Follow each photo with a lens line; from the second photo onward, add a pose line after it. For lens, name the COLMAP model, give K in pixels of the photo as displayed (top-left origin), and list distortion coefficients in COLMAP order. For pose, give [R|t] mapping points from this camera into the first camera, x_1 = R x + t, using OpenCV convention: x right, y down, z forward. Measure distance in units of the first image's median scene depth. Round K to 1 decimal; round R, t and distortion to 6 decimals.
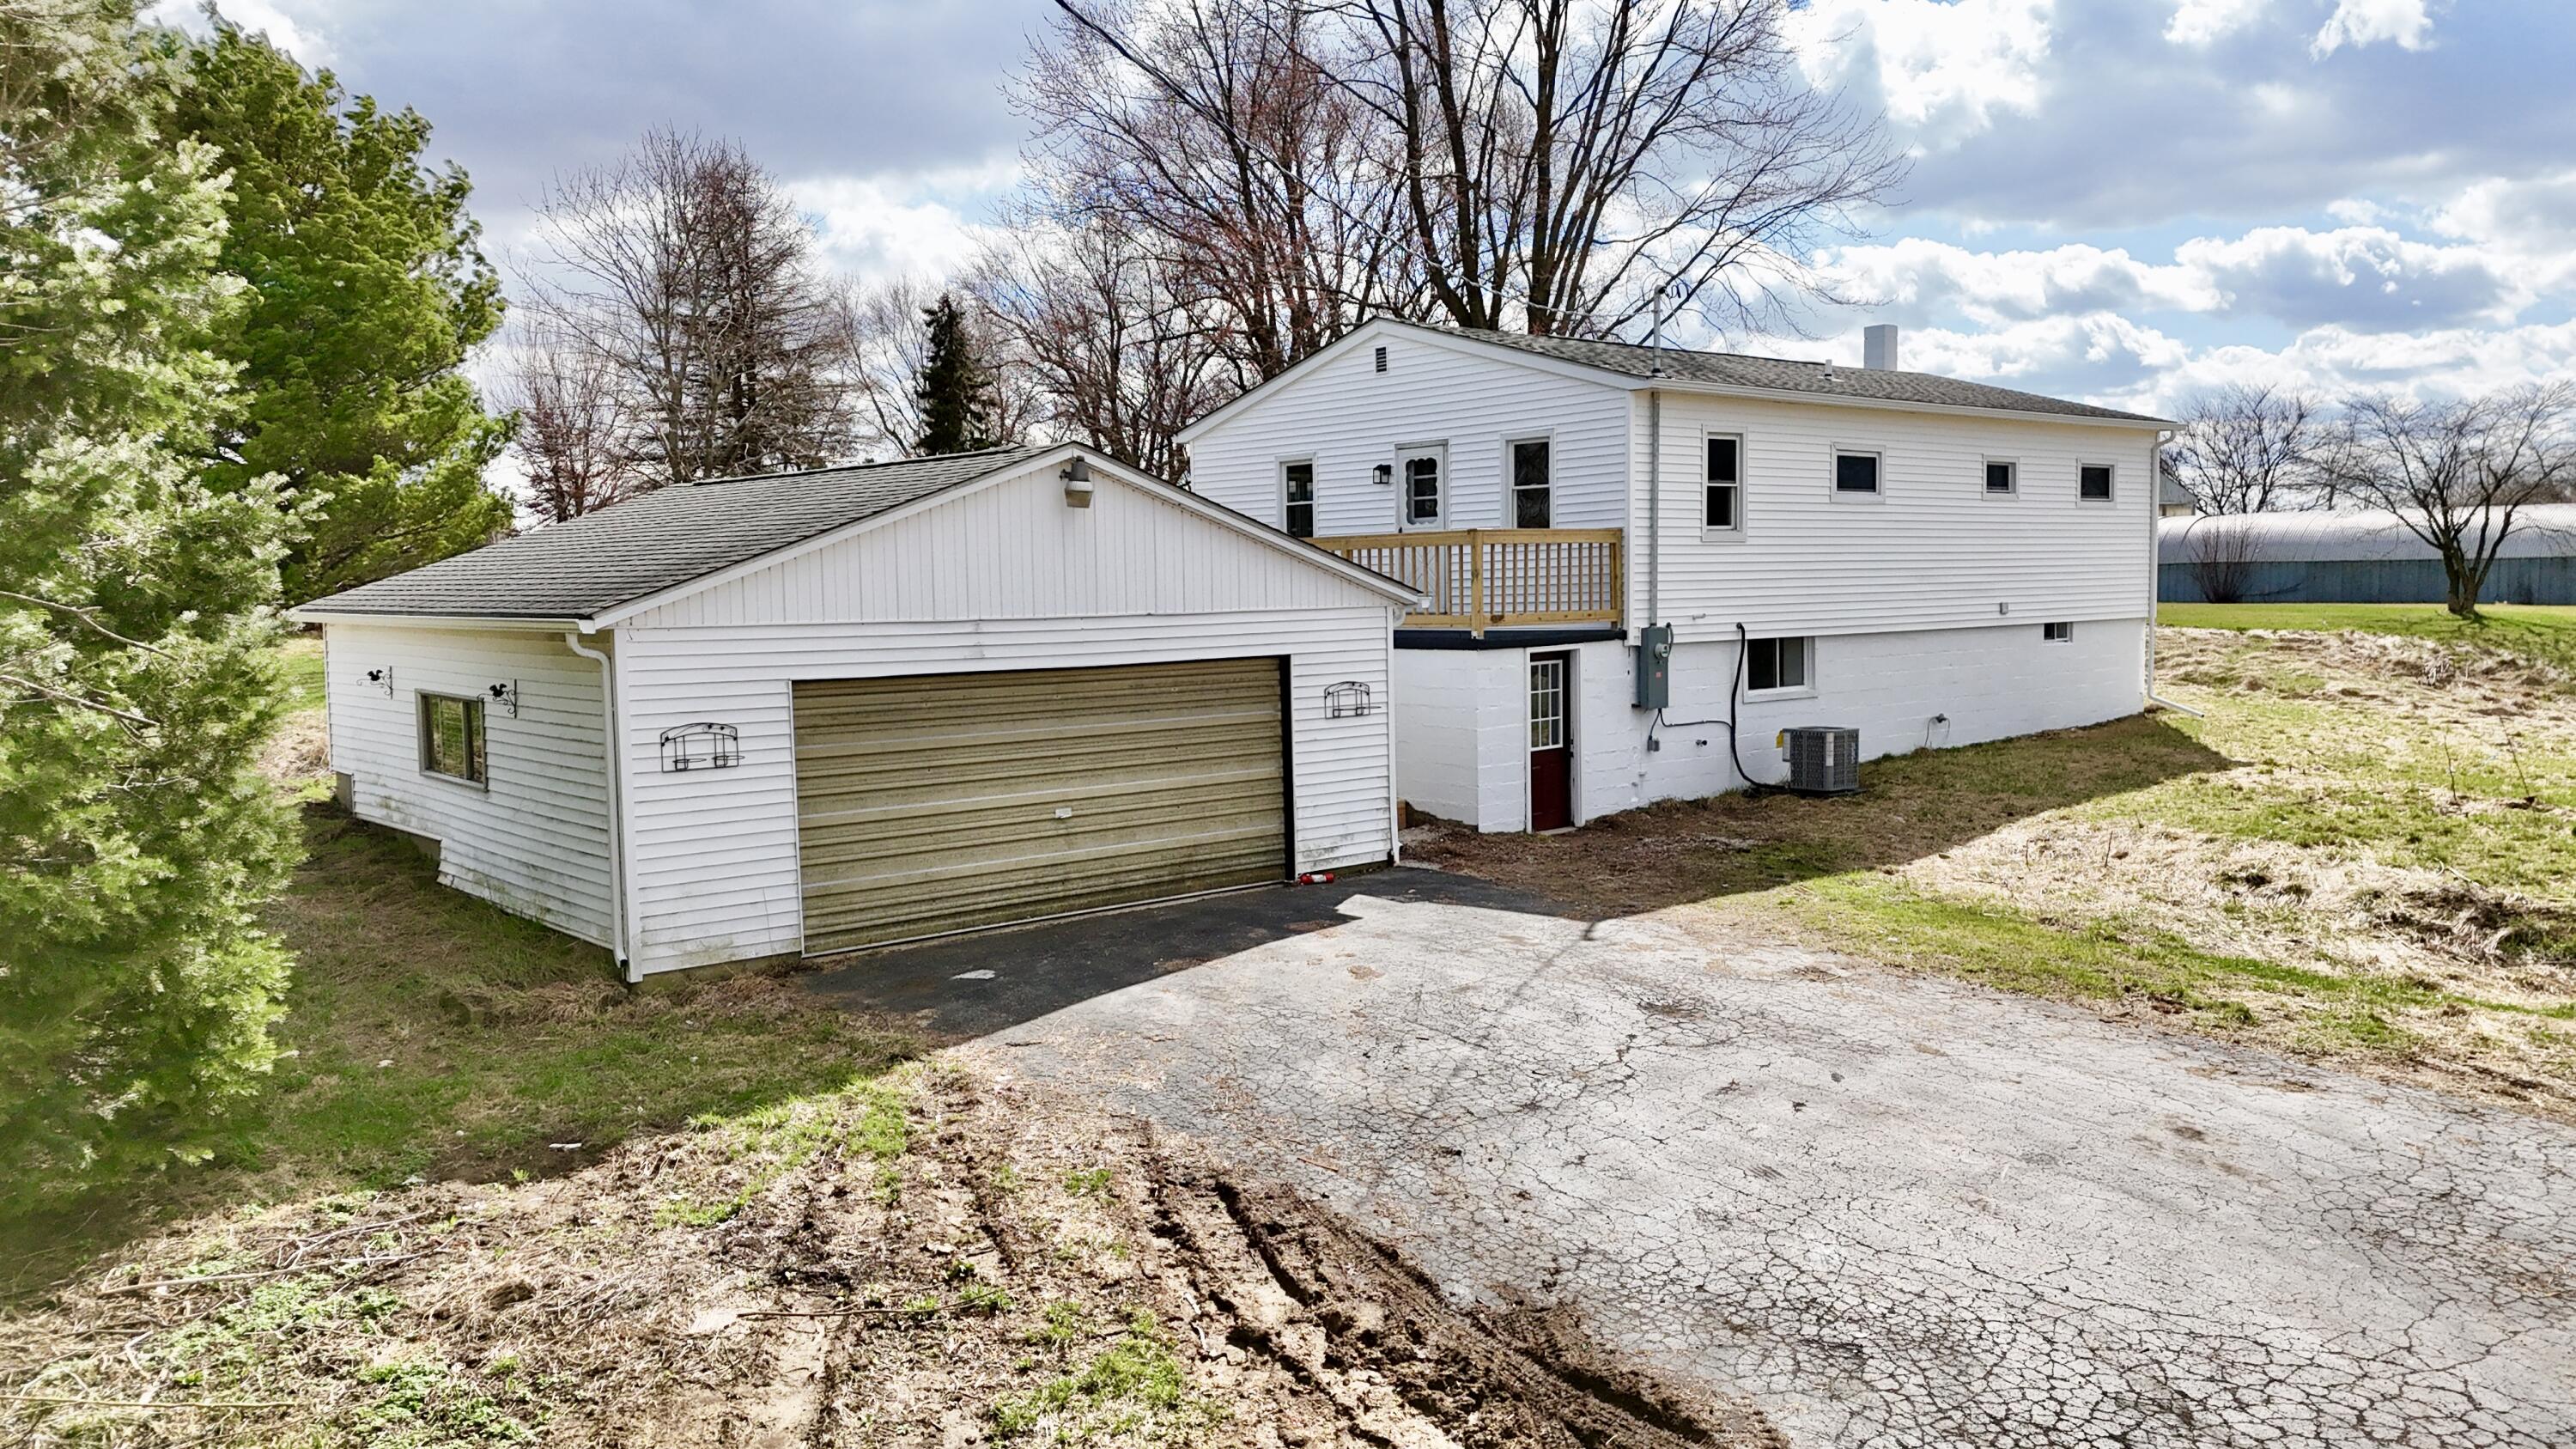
lens RADIAL K [[1872.2, 0, 1288.0], [0, 1872.2, 724.5], [0, 0, 1]] dist [0.104282, -0.124745]
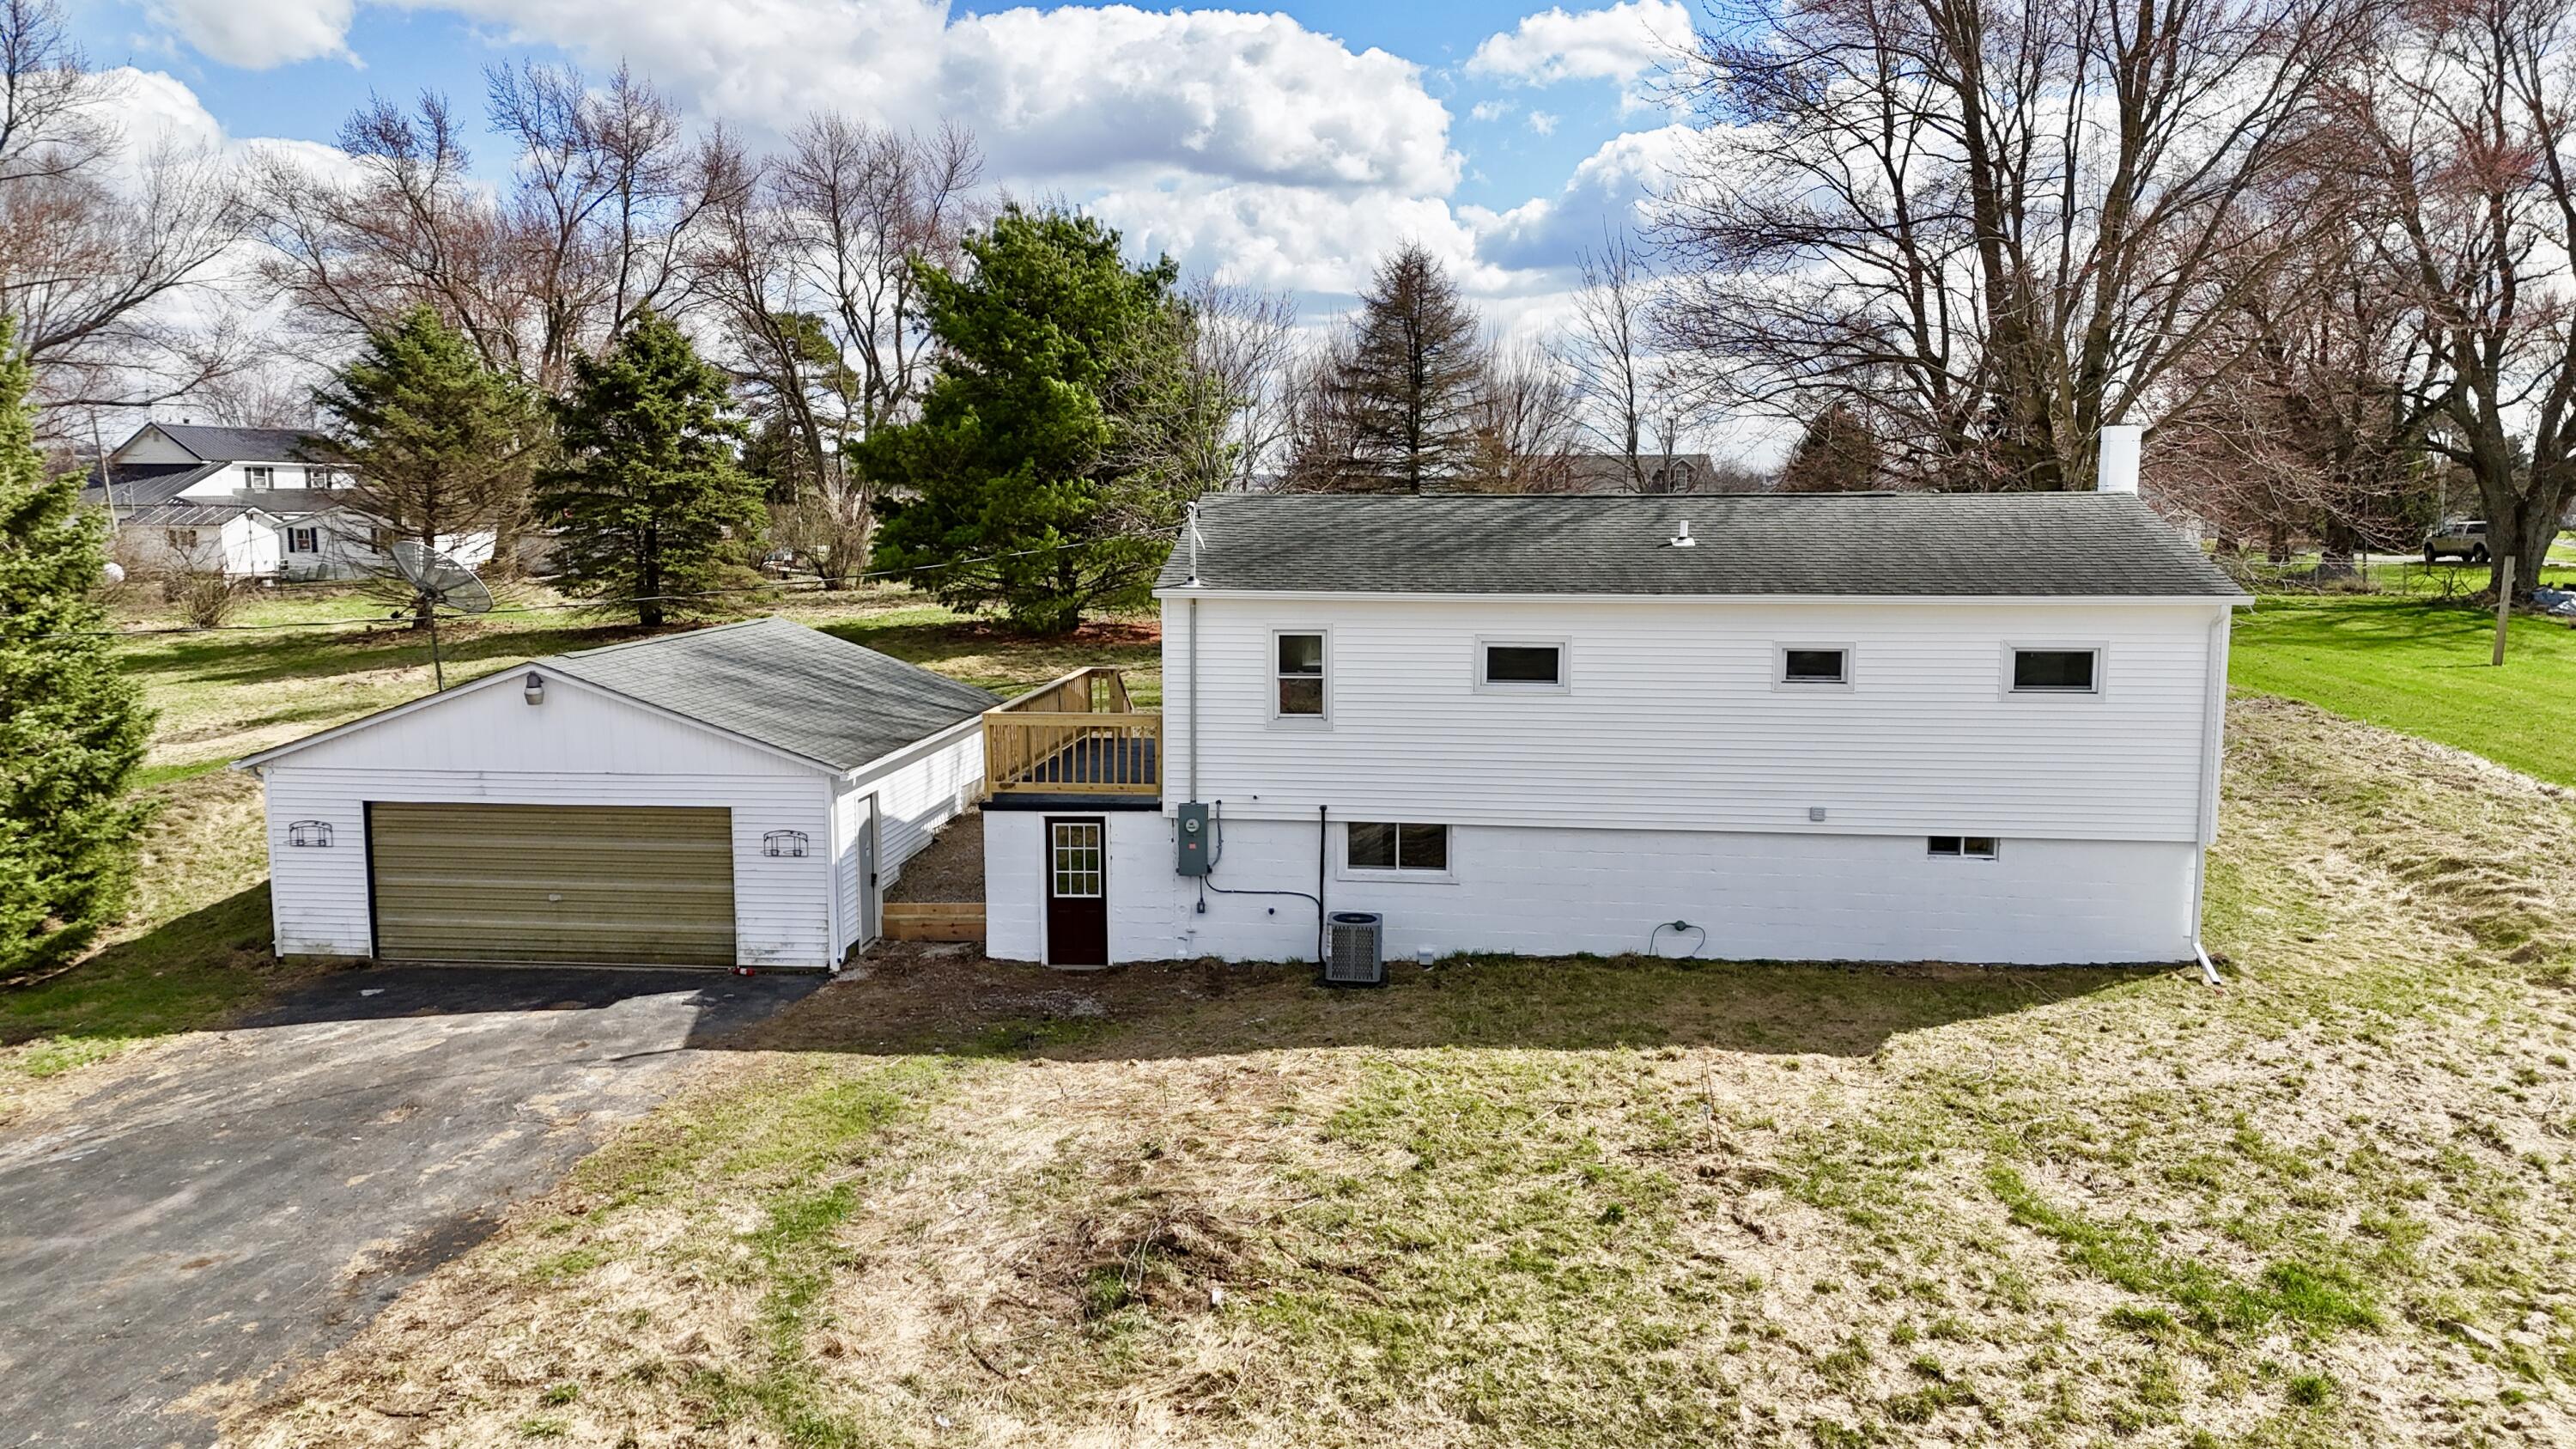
lens RADIAL K [[1891.2, 0, 1288.0], [0, 1891.2, 724.5], [0, 0, 1]] dist [0.073710, -0.076695]
pose [[0.682903, 0.106332, -0.722729, 1.246991], [-0.069029, 0.994316, 0.081064, -0.232308], [0.727240, -0.005470, 0.686361, 0.328367]]
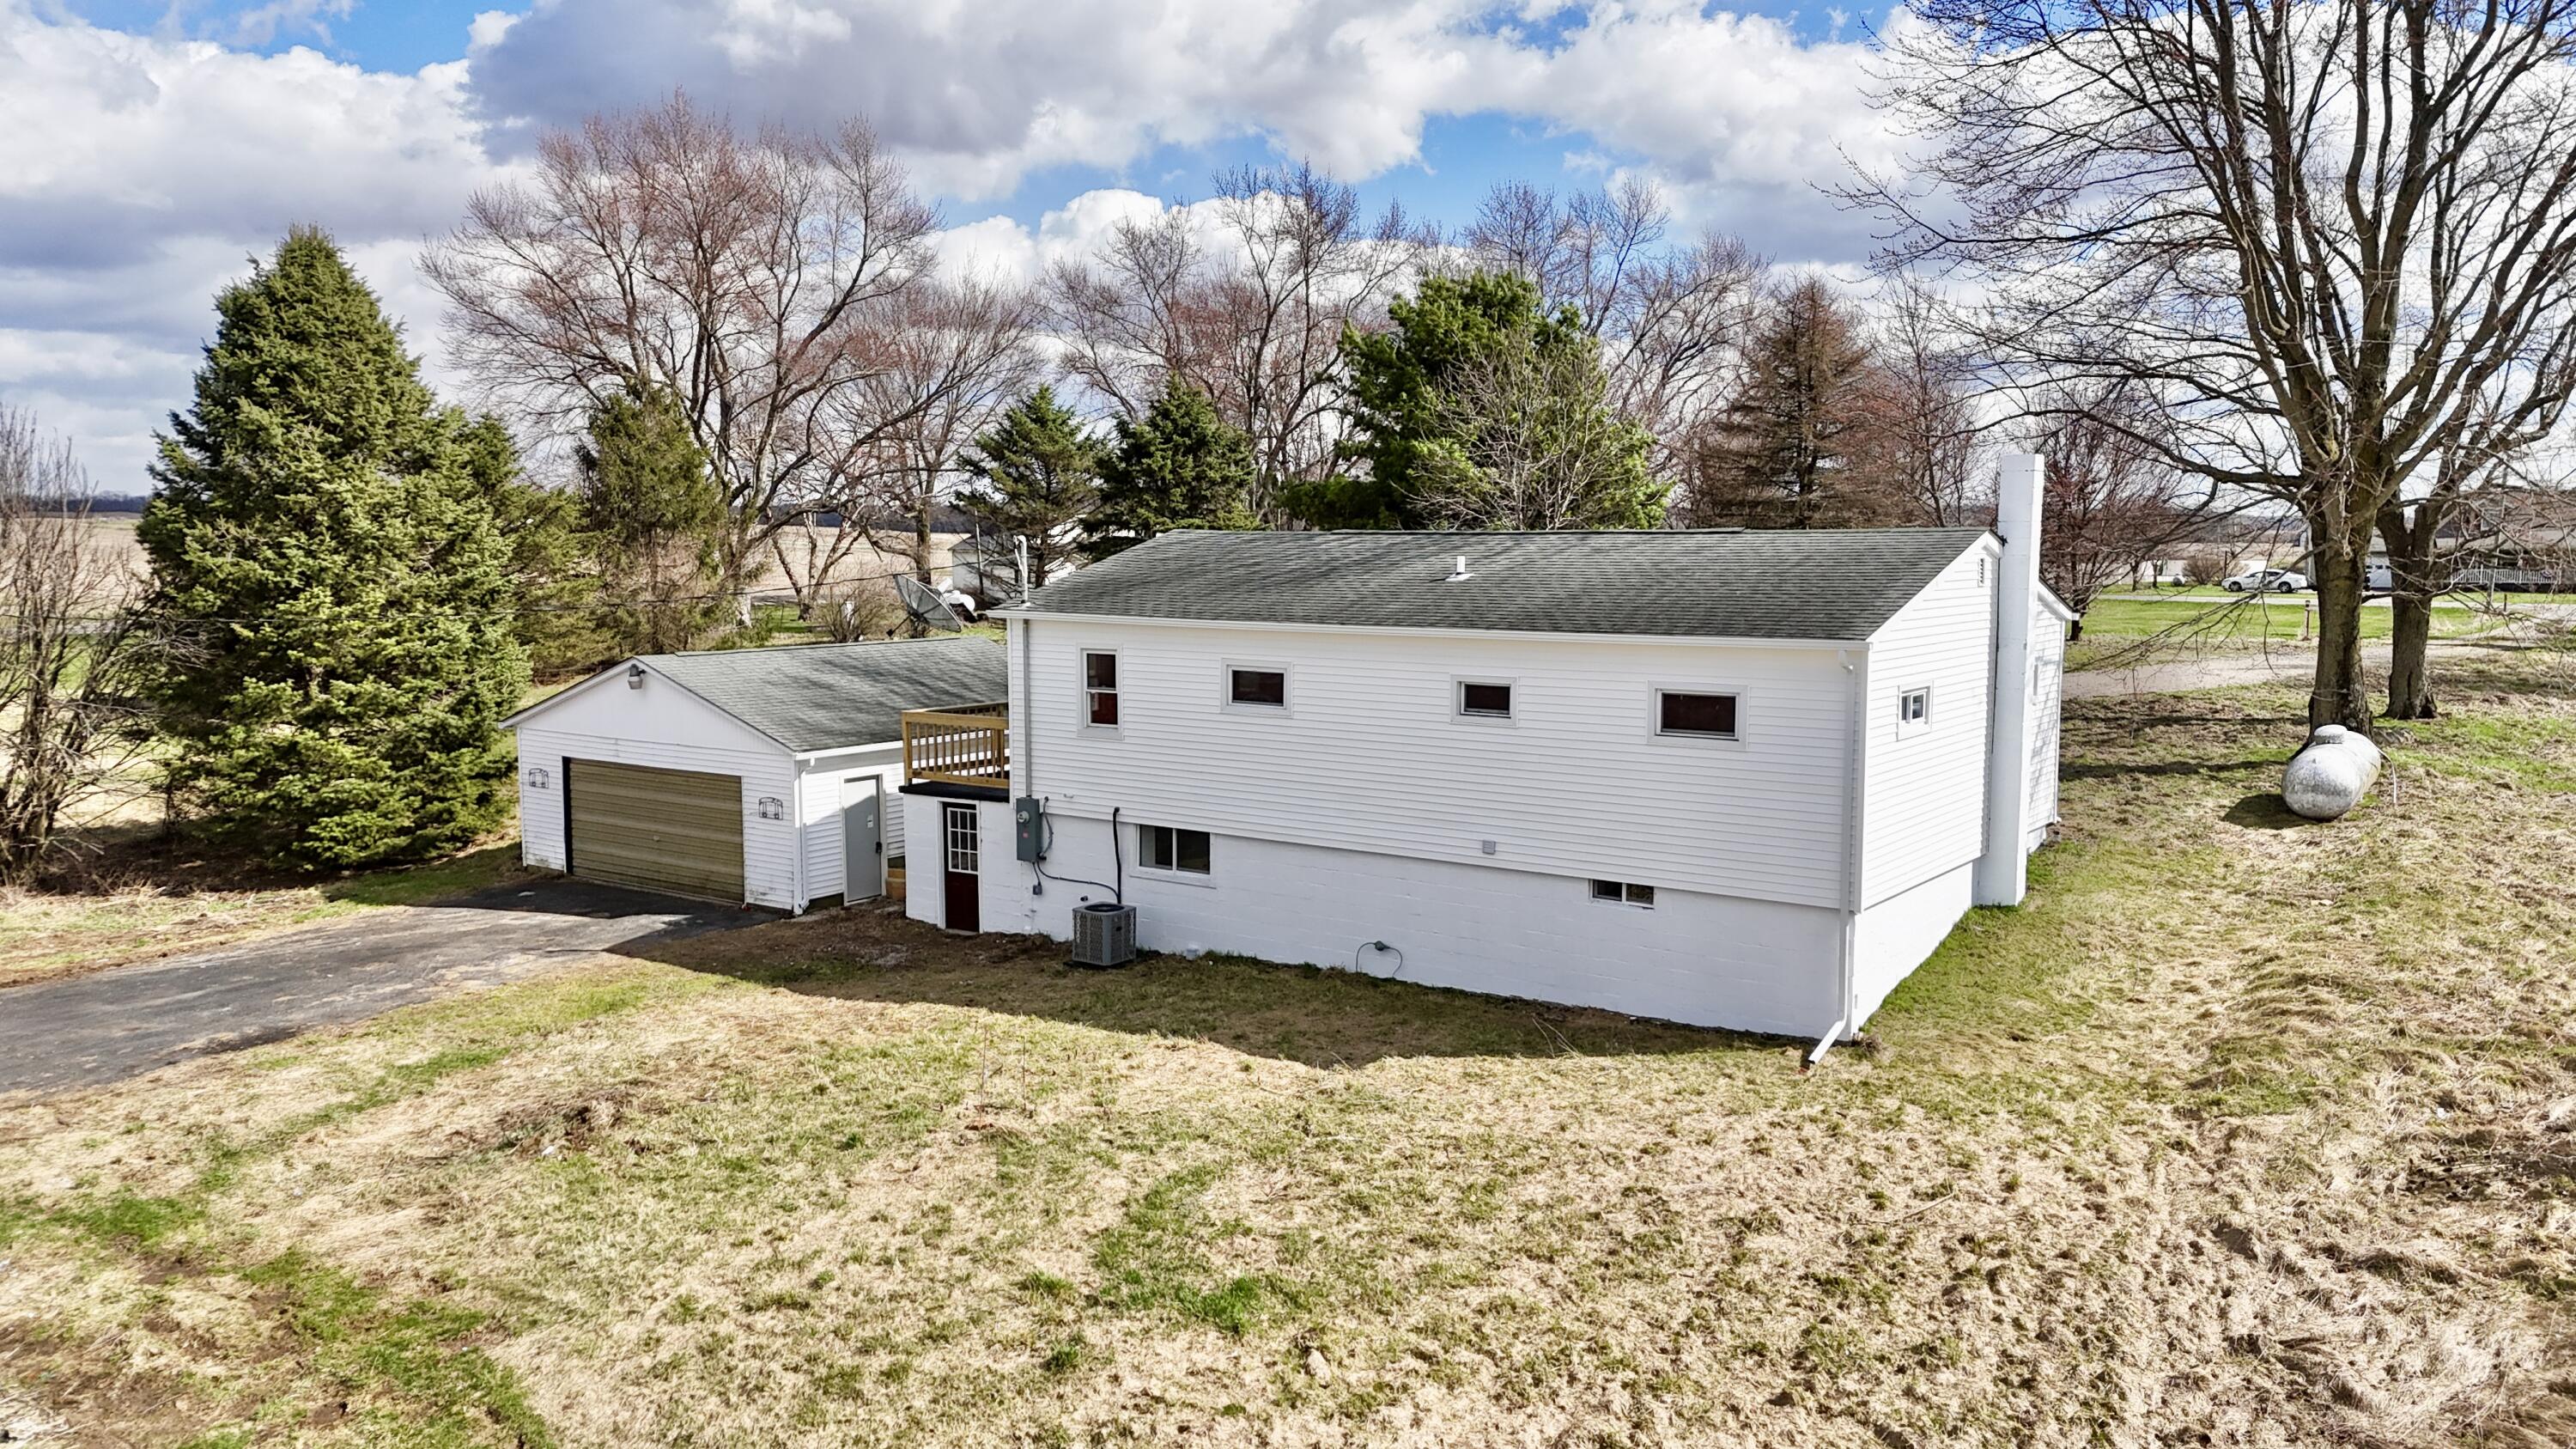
lens RADIAL K [[1891.2, 0, 1288.0], [0, 1891.2, 724.5], [0, 0, 1]] dist [0.073710, -0.076695]
pose [[0.238123, 0.112805, -0.964662, 1.770469], [-0.081664, 0.992040, 0.095849, -0.287713], [0.967796, 0.055954, 0.245440, 1.025329]]
